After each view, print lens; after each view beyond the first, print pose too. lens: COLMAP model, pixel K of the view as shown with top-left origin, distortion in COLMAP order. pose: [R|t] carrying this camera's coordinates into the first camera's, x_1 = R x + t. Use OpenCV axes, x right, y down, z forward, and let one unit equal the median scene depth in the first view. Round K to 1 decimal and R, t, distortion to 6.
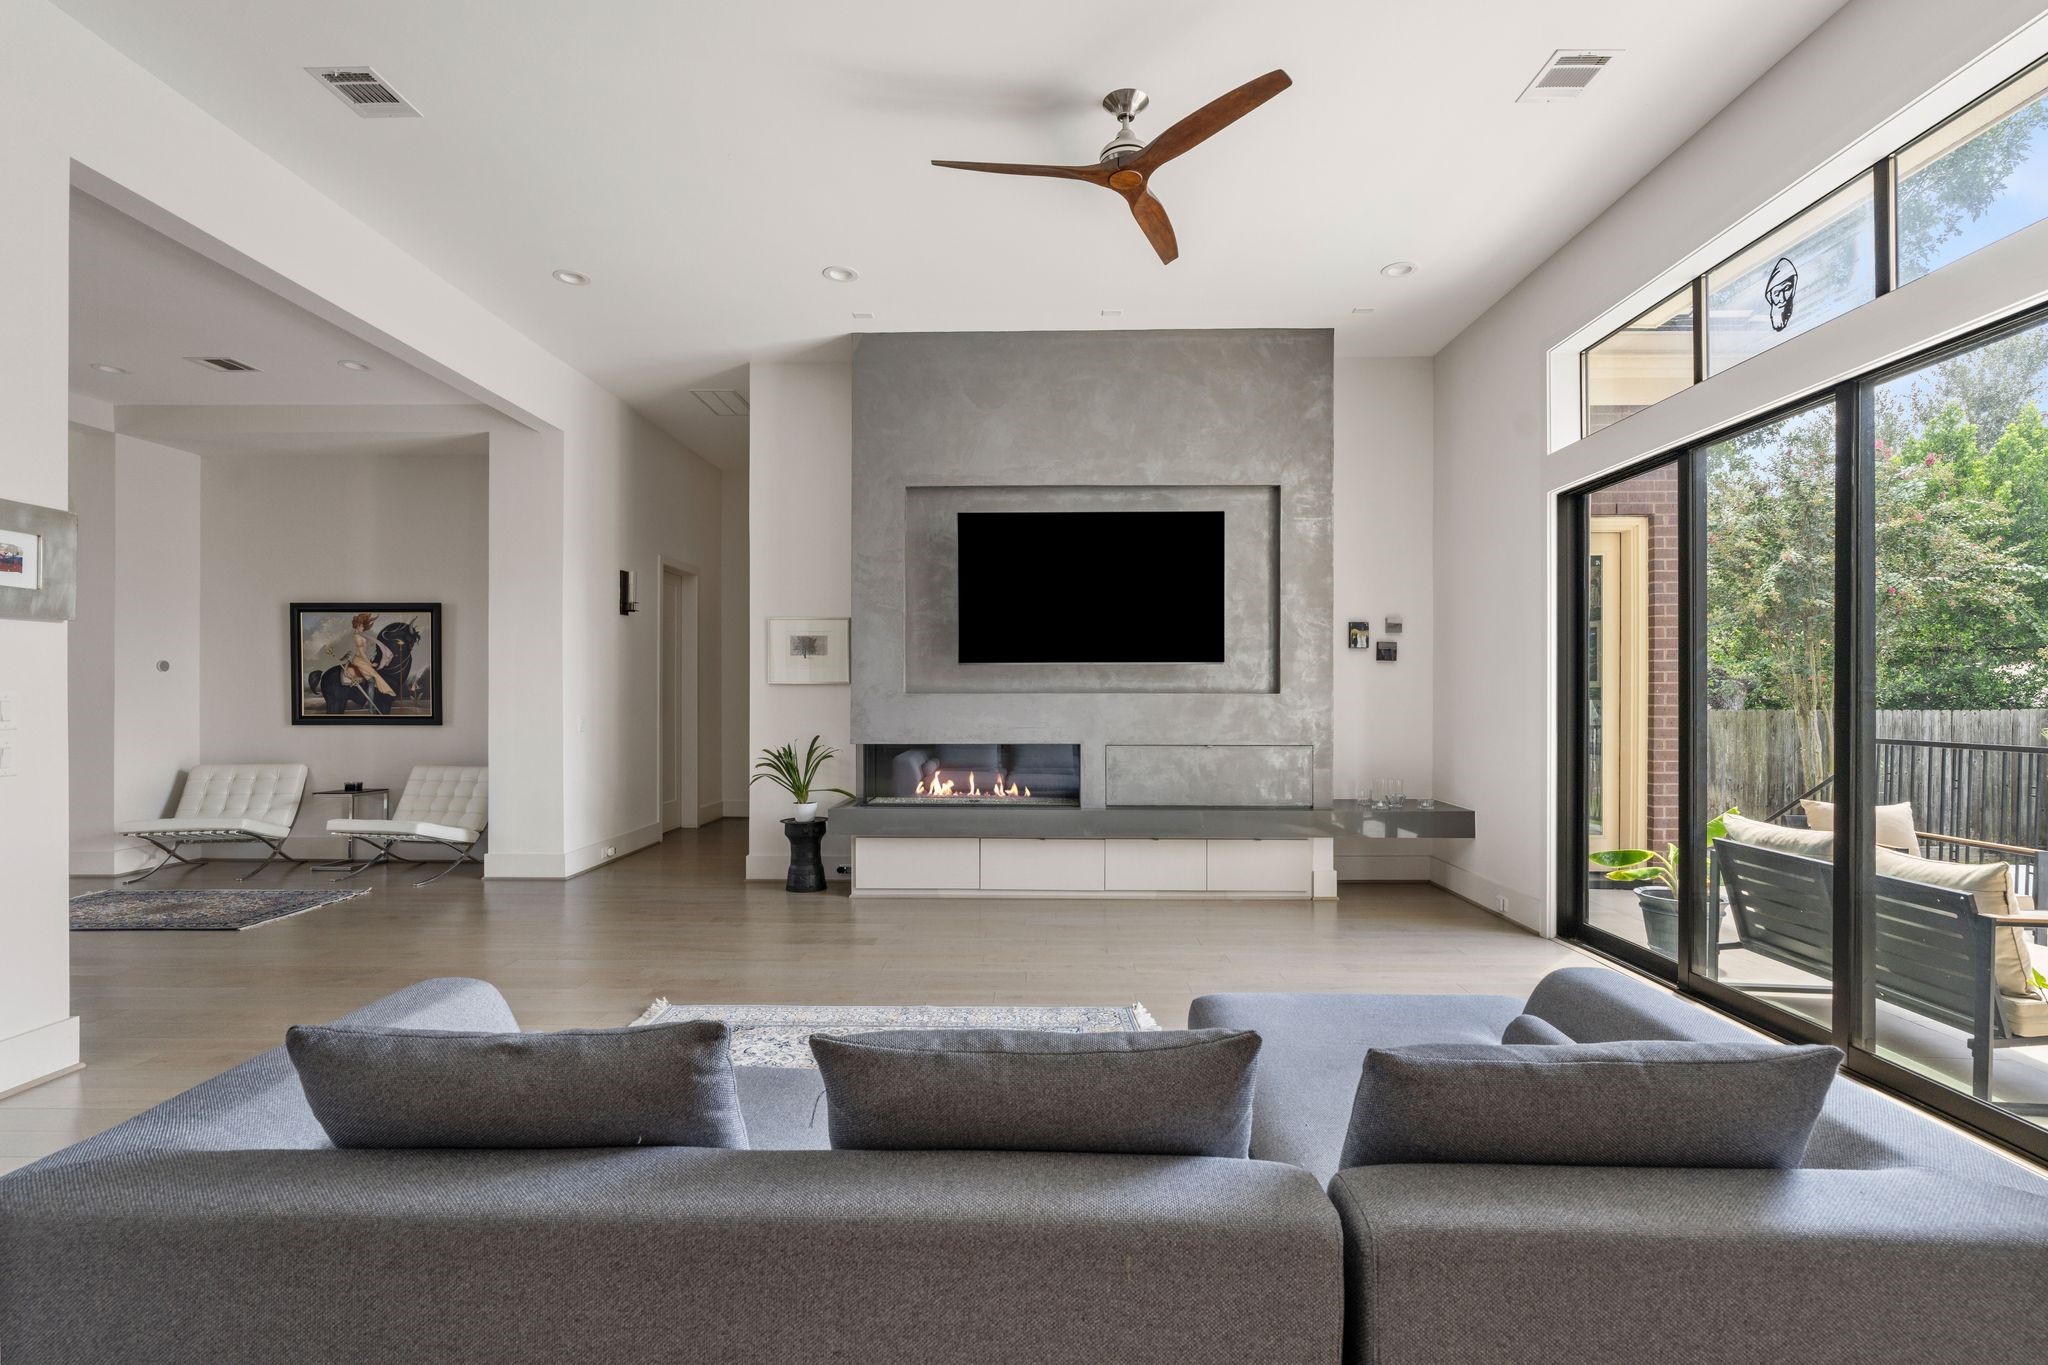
lens RADIAL K [[926.4, 0, 1031.3], [0, 926.4, 697.1], [0, 0, 1]] dist [-0.001151, -0.000147]
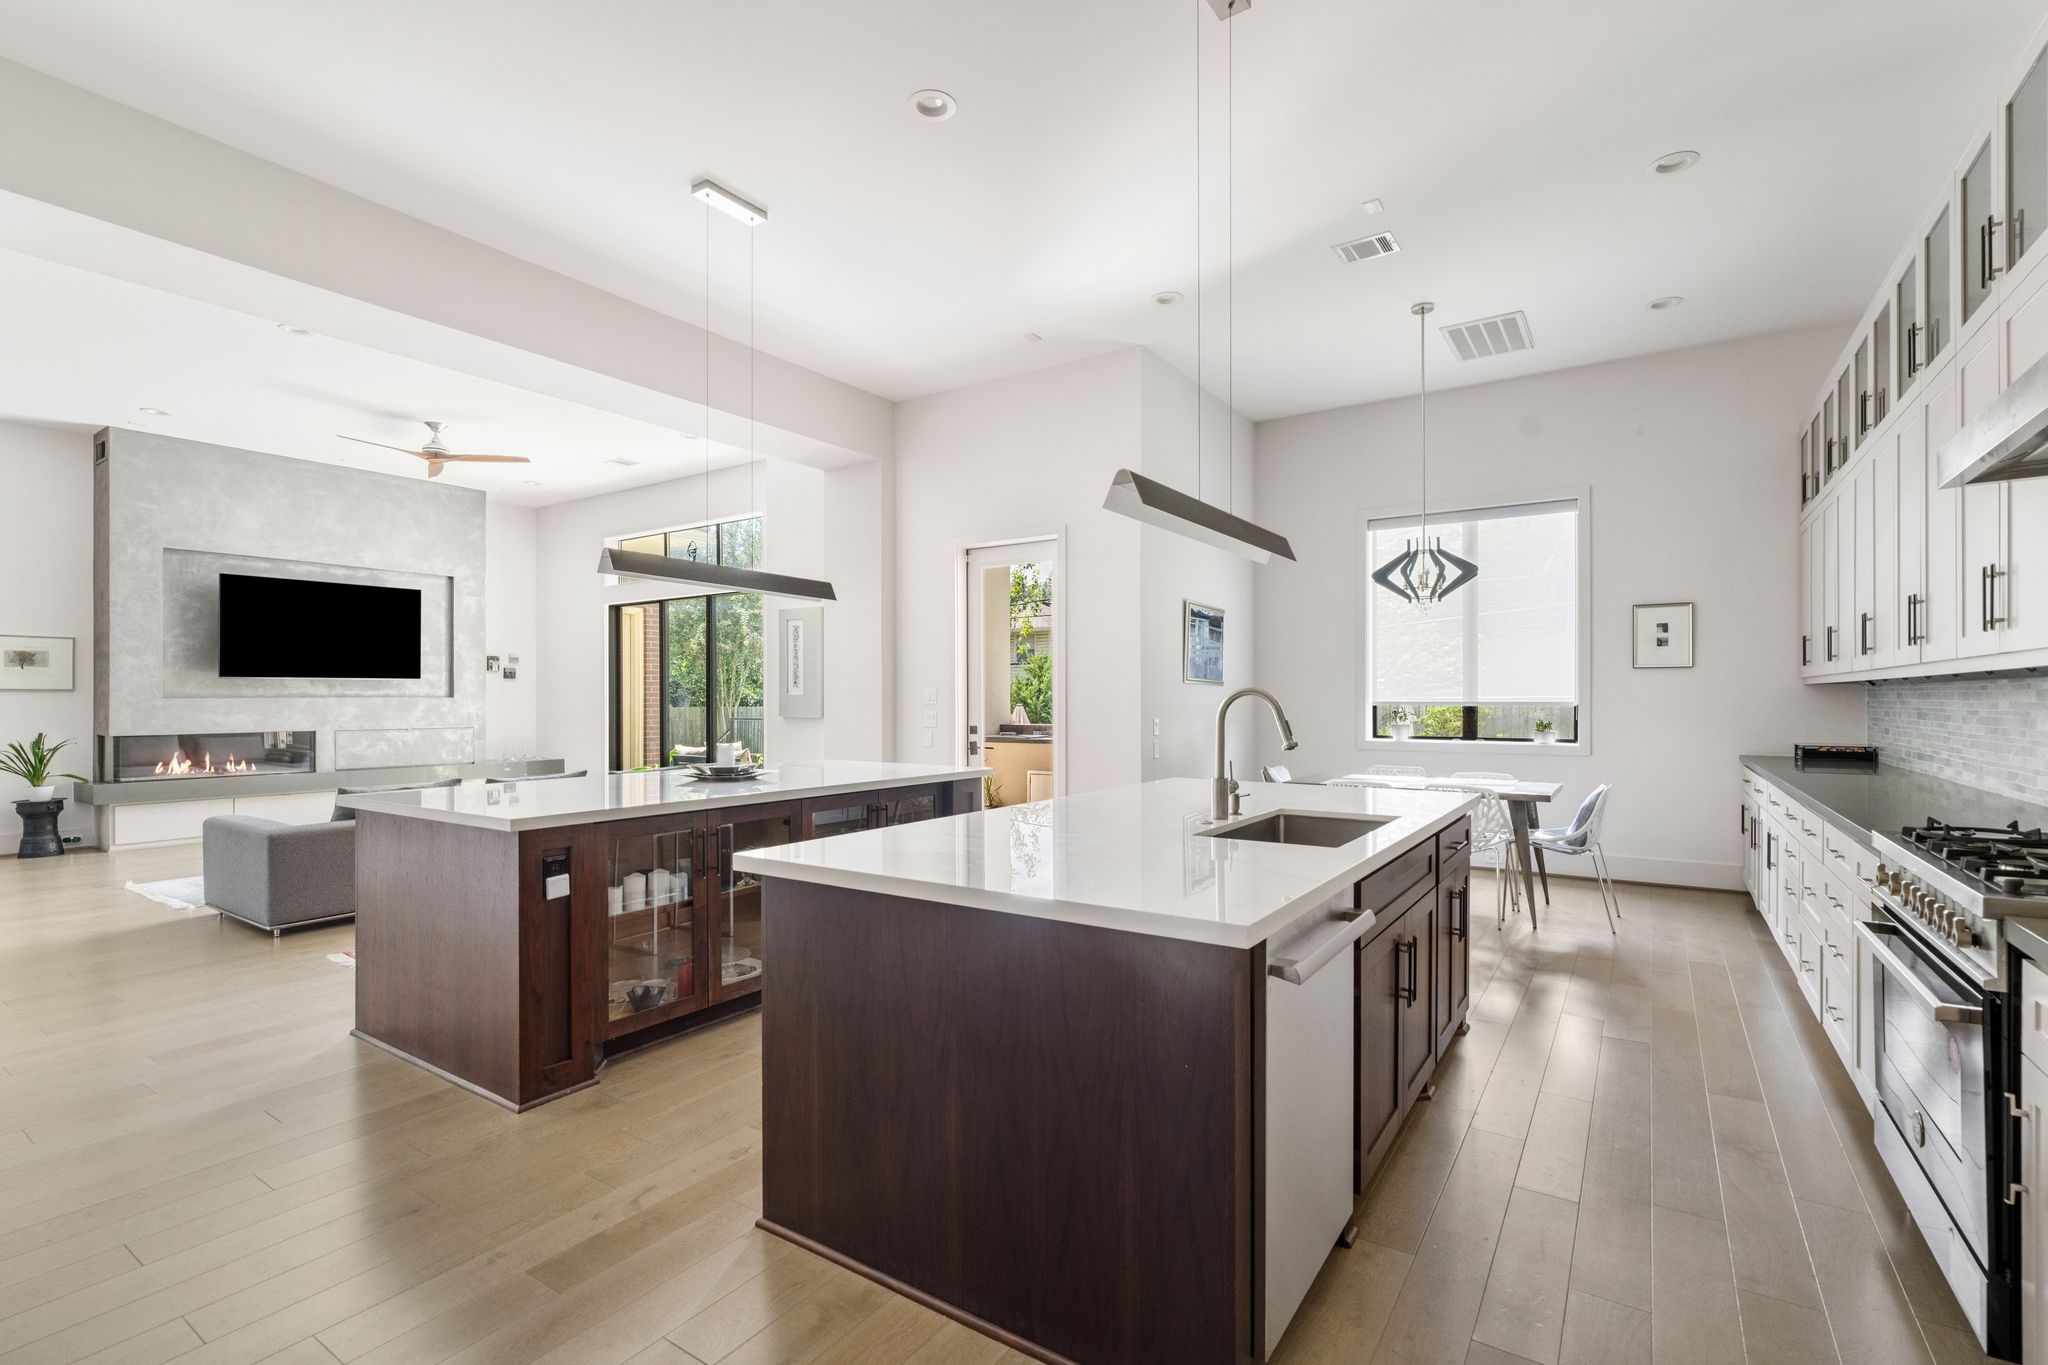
lens RADIAL K [[926.4, 0, 1031.3], [0, 926.4, 697.1], [0, 0, 1]] dist [-0.001151, -0.000147]
pose [[0.538529, -0.001066, 0.842606, -0.598655], [0.003331, 0.999994, -0.000864, 0.000268], [-0.842600, 0.003272, 0.538530, -0.822925]]
